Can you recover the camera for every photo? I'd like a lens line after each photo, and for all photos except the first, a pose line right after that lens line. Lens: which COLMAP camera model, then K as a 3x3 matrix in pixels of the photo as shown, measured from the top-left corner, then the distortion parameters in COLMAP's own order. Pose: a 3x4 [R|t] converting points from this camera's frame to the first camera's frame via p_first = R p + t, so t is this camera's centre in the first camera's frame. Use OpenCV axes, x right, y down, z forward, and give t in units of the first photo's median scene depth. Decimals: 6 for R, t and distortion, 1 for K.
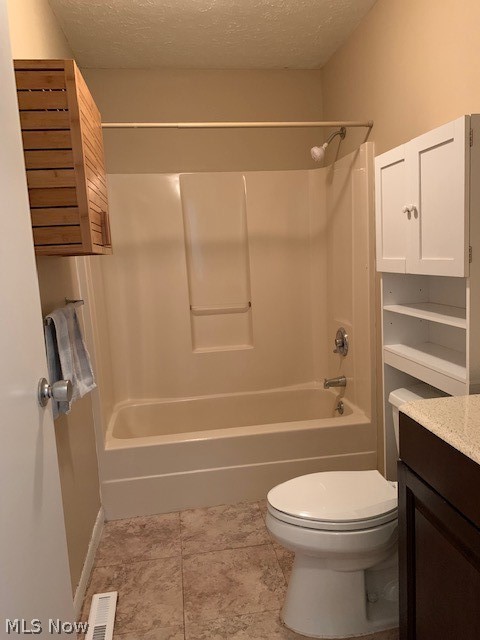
lens RADIAL K [[492.9, 0, 240.0], [0, 492.9, 320.0], [0, 0, 1]] dist [0.055434, -0.059662]
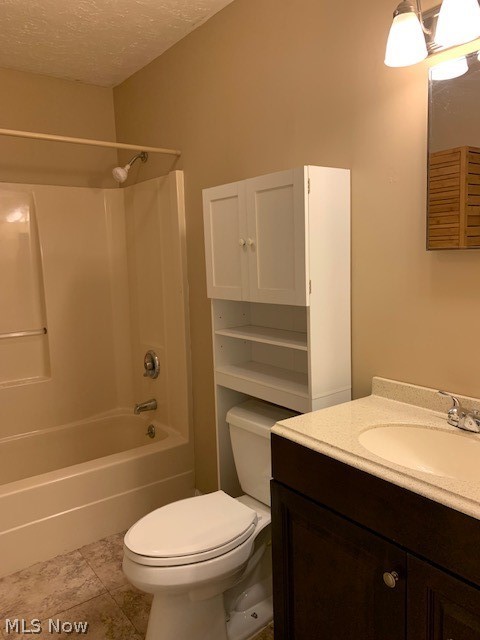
lens RADIAL K [[492.9, 0, 240.0], [0, 492.9, 320.0], [0, 0, 1]] dist [0.055434, -0.059662]
pose [[0.882655, -0.033273, 0.468843, -0.109447], [0.047600, 0.998691, -0.018738, -0.020292], [-0.467605, 0.038856, 0.883083, 0.038139]]
